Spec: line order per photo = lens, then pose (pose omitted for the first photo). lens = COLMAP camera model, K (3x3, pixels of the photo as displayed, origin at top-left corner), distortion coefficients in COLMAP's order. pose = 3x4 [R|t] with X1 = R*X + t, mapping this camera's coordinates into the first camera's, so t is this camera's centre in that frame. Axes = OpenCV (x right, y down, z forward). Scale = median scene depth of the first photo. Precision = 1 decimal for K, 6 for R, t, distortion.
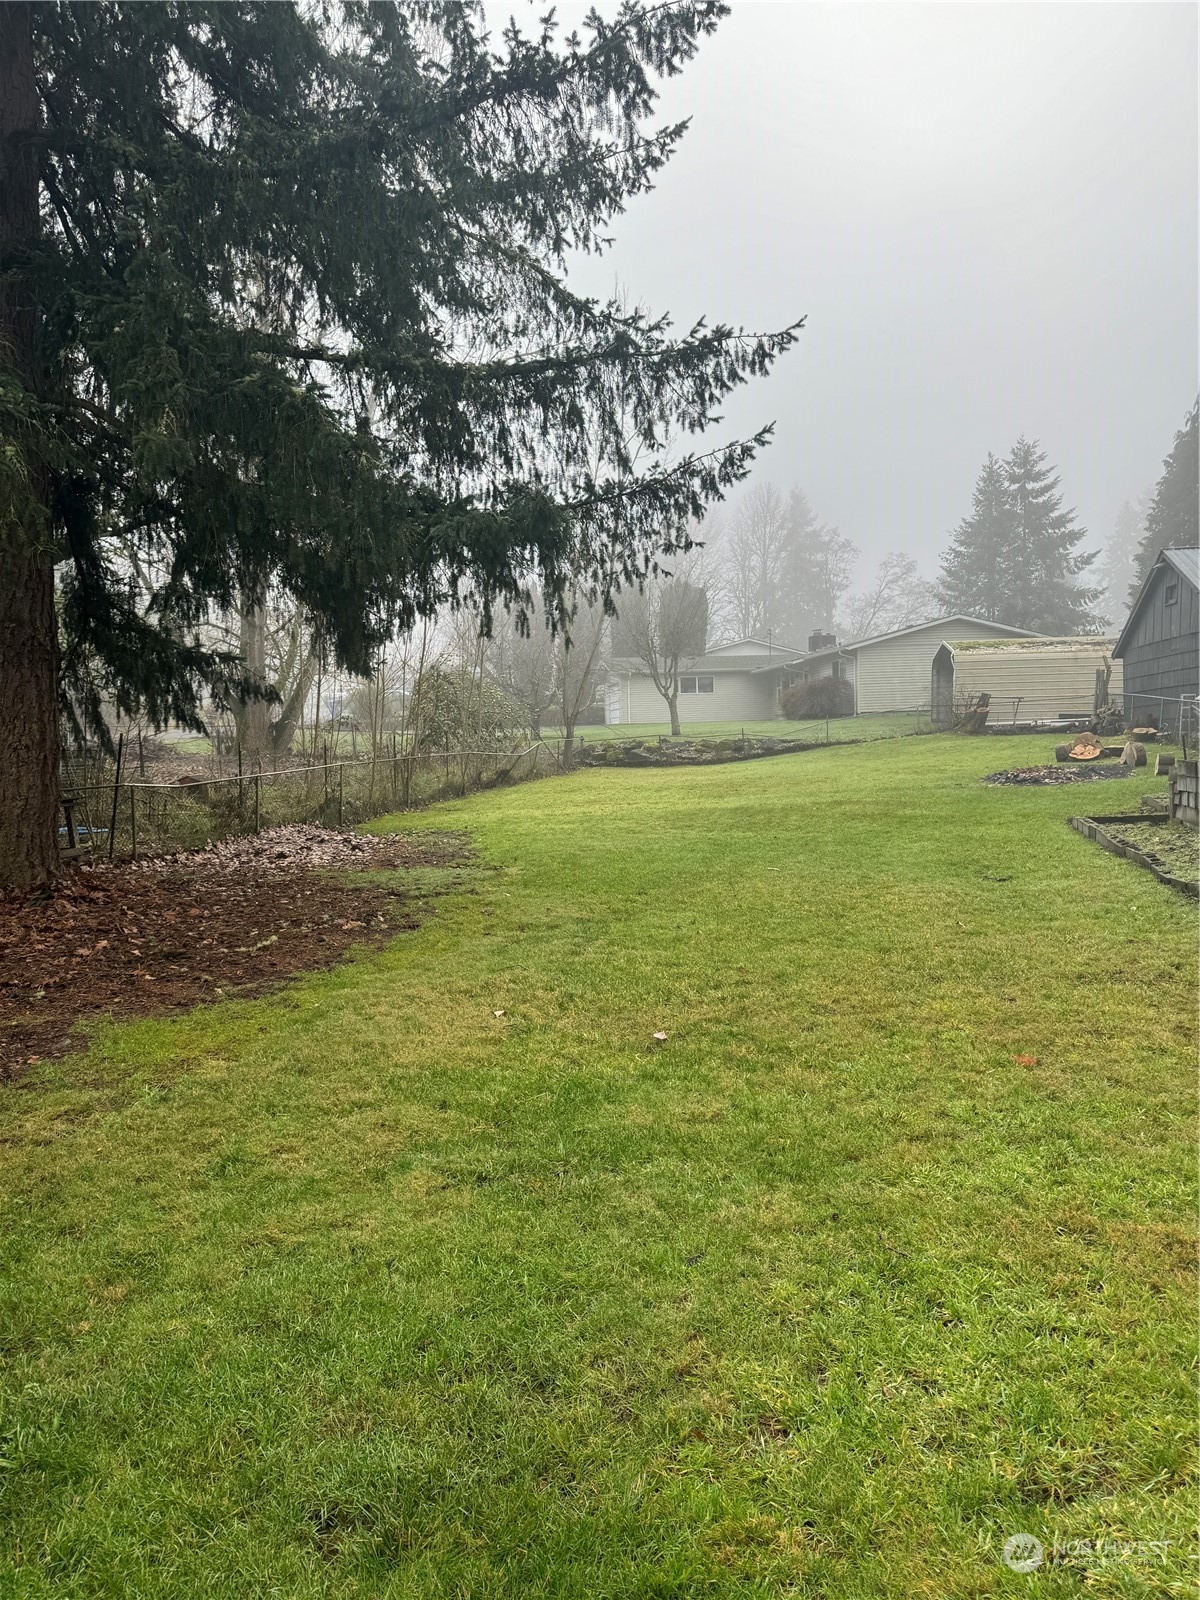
lens RADIAL K [[1110.7, 0, 600.3], [0, 1110.7, 814.0], [0, 0, 1]] dist [0.188657, -0.317009]
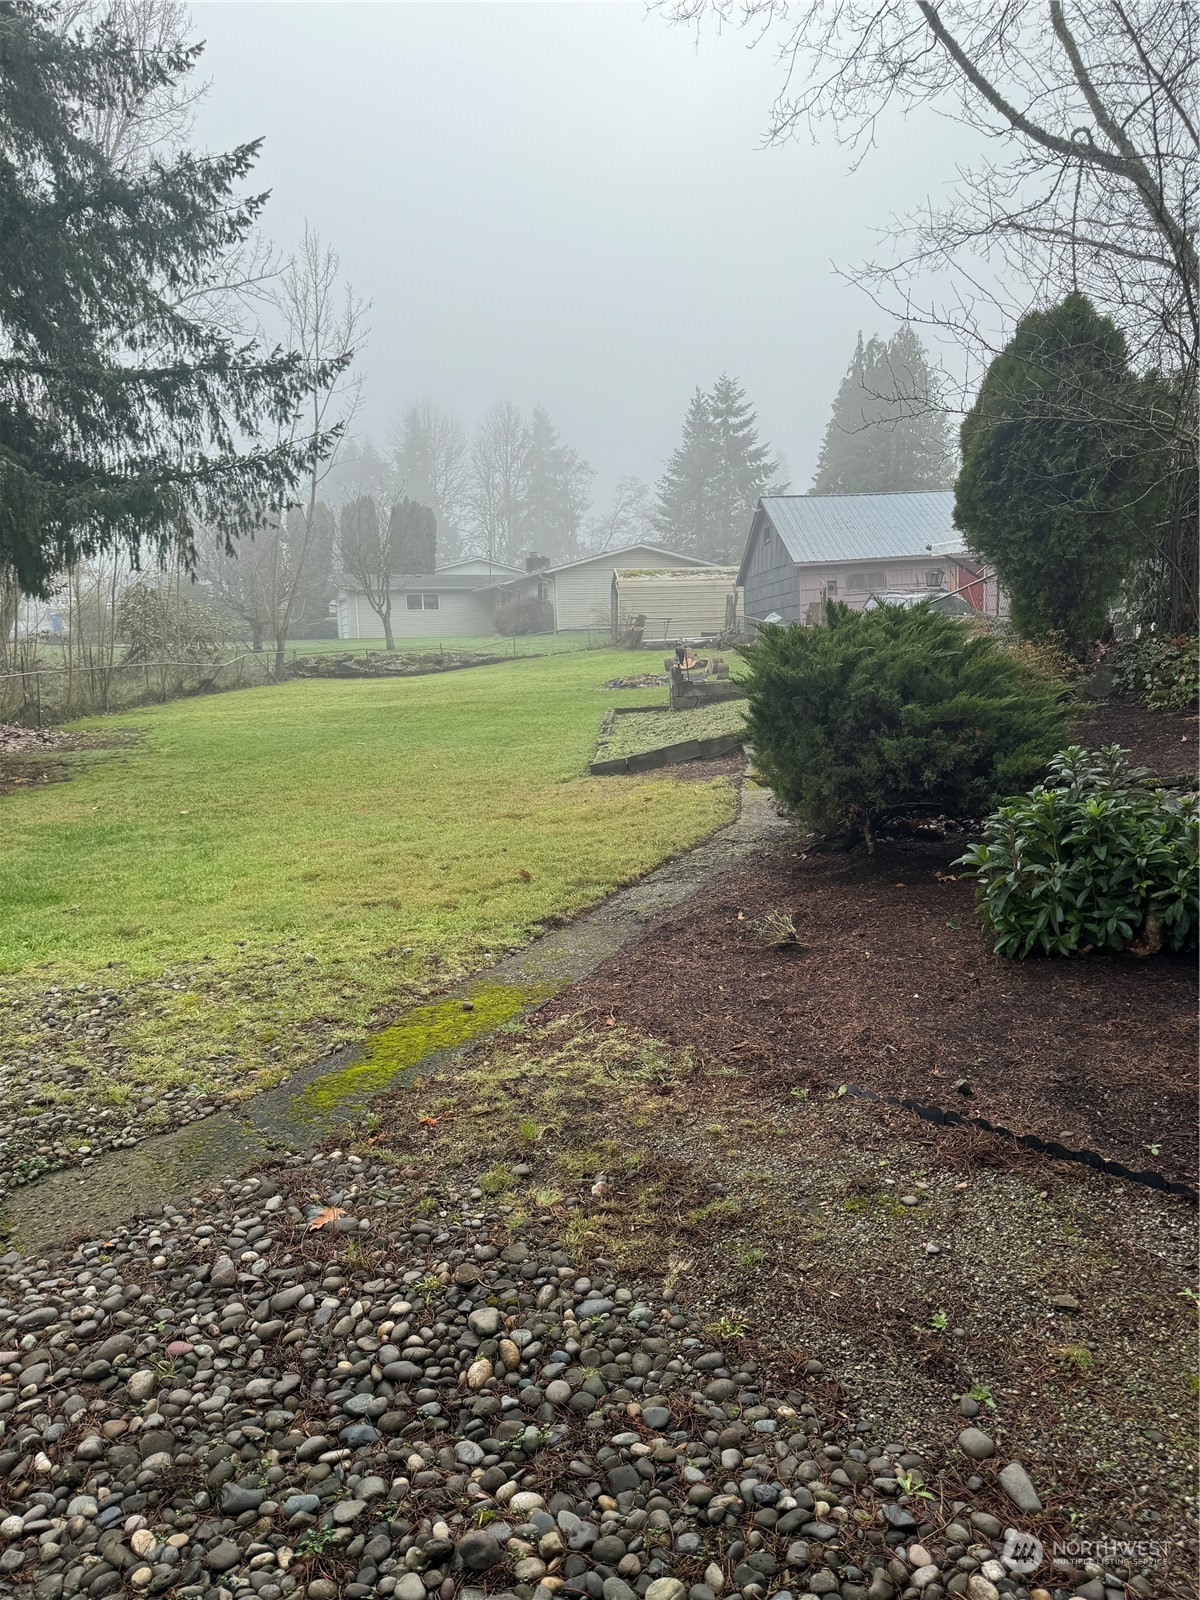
lens RADIAL K [[1110.7, 0, 600.3], [0, 1110.7, 814.0], [0, 0, 1]] dist [0.188657, -0.317009]
pose [[0.980479, -0.032678, 0.193890, 0.082891], [0.018151, 0.996925, 0.076234, 0.016931], [-0.195784, -0.071226, 0.978057, -0.216852]]
